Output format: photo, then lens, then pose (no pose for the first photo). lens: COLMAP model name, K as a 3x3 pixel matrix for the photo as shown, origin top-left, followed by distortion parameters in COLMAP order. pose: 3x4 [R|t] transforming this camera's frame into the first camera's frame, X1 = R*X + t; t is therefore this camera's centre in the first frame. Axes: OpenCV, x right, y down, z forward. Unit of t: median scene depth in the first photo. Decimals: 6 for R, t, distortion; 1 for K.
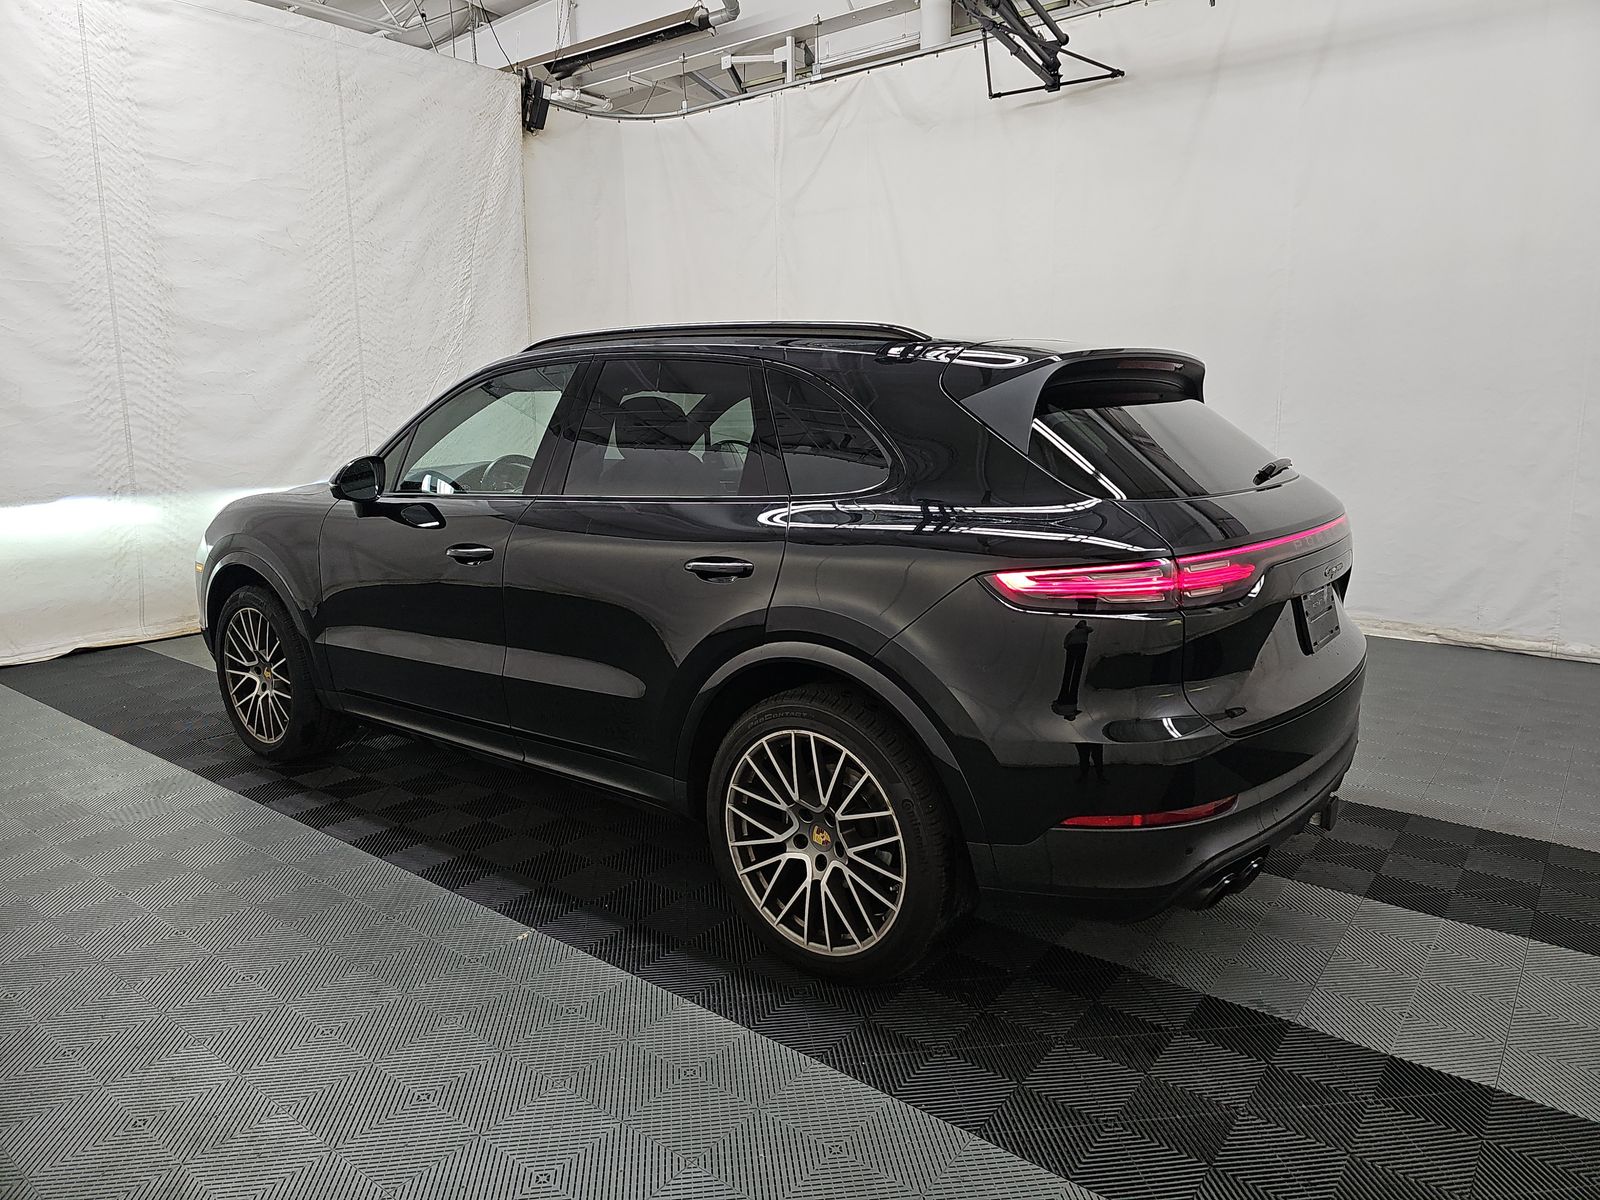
lens RADIAL K [[1089.6, 0, 801.5], [0, 1089.6, 596.7], [0, 0, 1]] dist [0.076735, -0.035230]
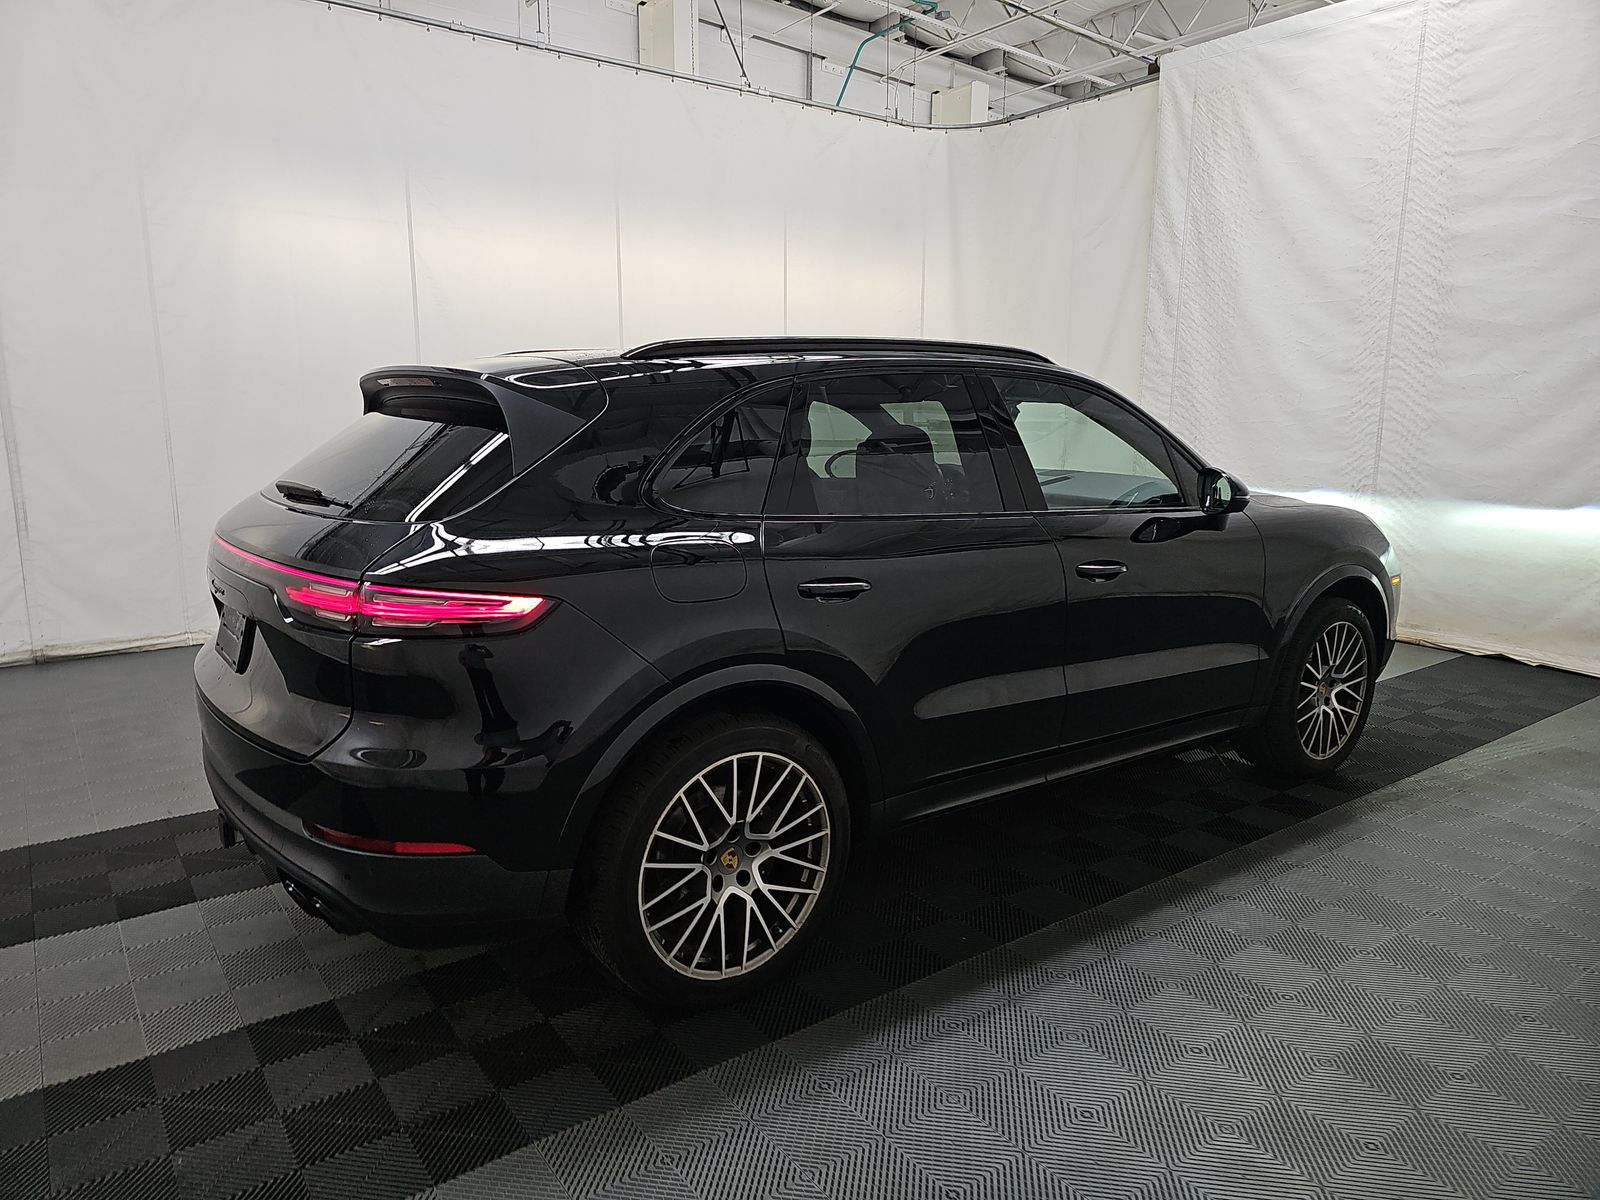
lens RADIAL K [[1089.6, 0, 794.6], [0, 1089.6, 604.8], [0, 0, 1]] dist [0.076735, -0.035230]
pose [[-0.247250, 0.192039, -0.949731, 0.552777], [-0.171569, 0.955999, 0.237973, -0.148201], [0.953641, 0.221783, -0.203423, 0.718819]]
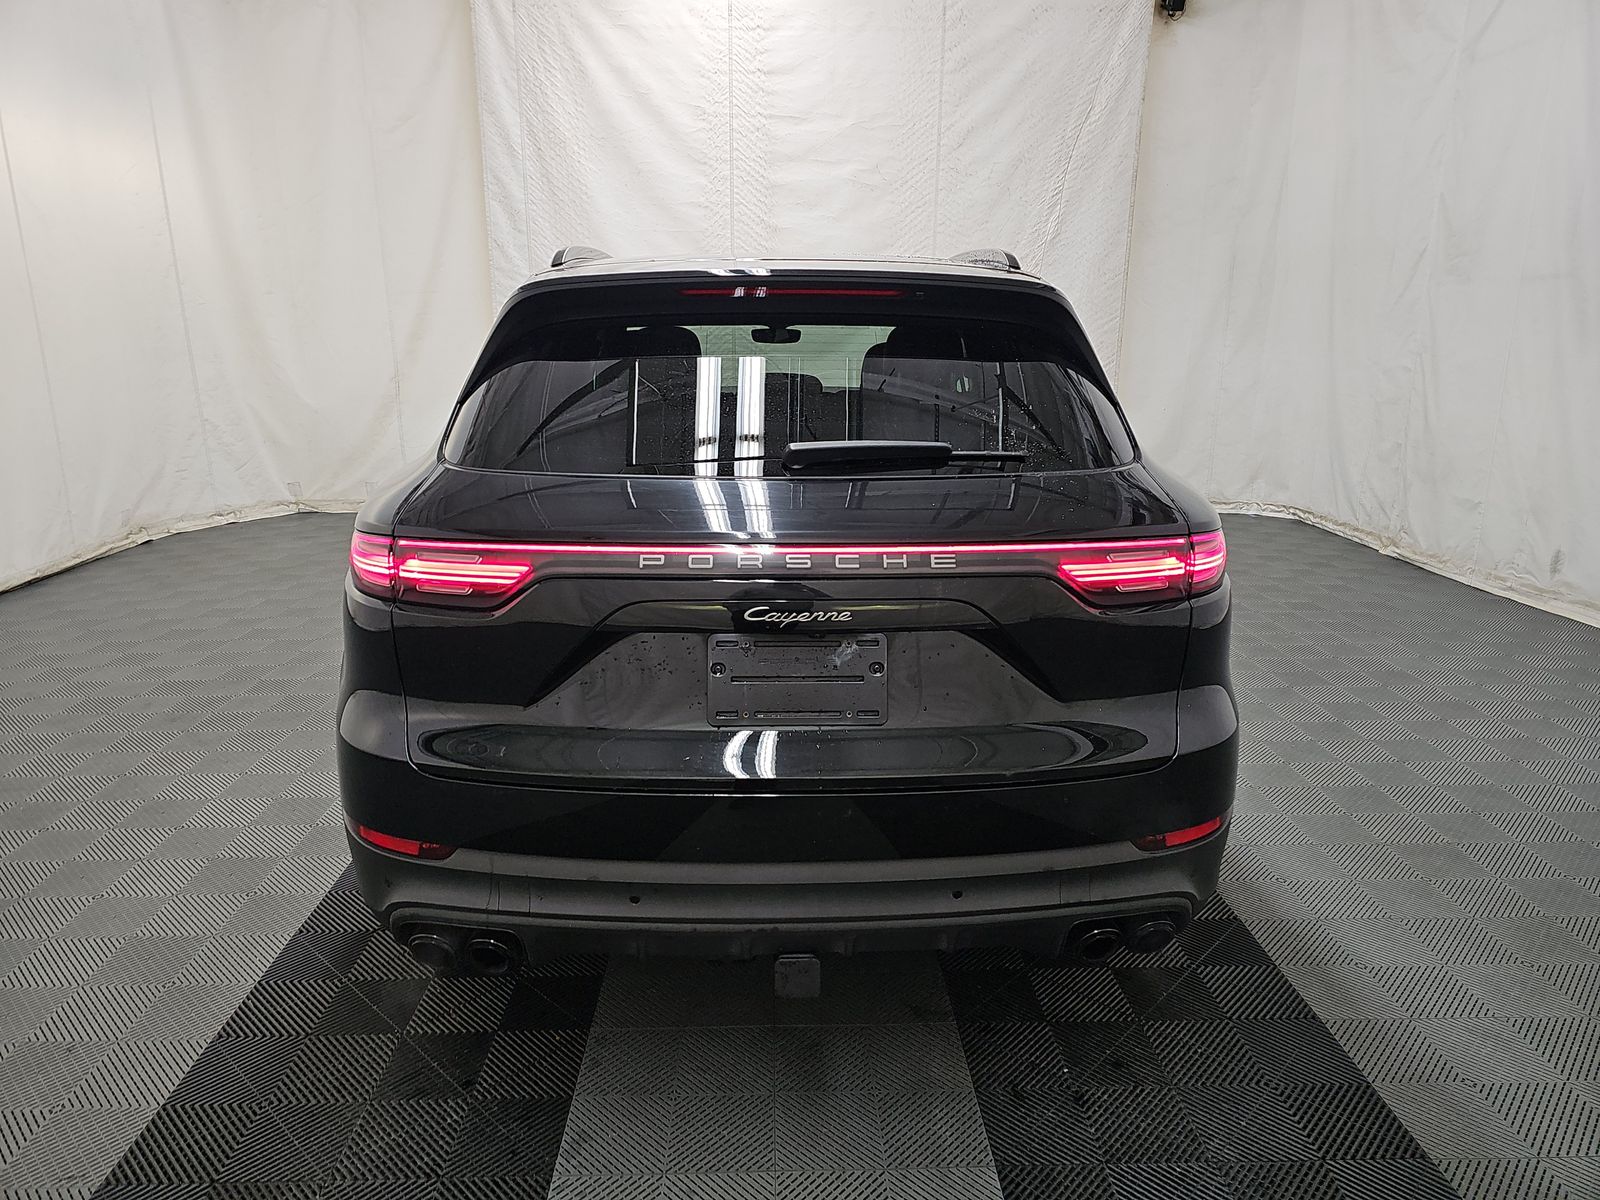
lens RADIAL K [[1089.6, 0, 800.3], [0, 1089.6, 601.5], [0, 0, 1]] dist [0.076735, -0.035230]
pose [[0.648279, 0.202339, -0.734025, 0.407750], [-0.142844, 0.979246, 0.143778, -0.056721], [0.747883, 0.011643, 0.663728, 0.237505]]
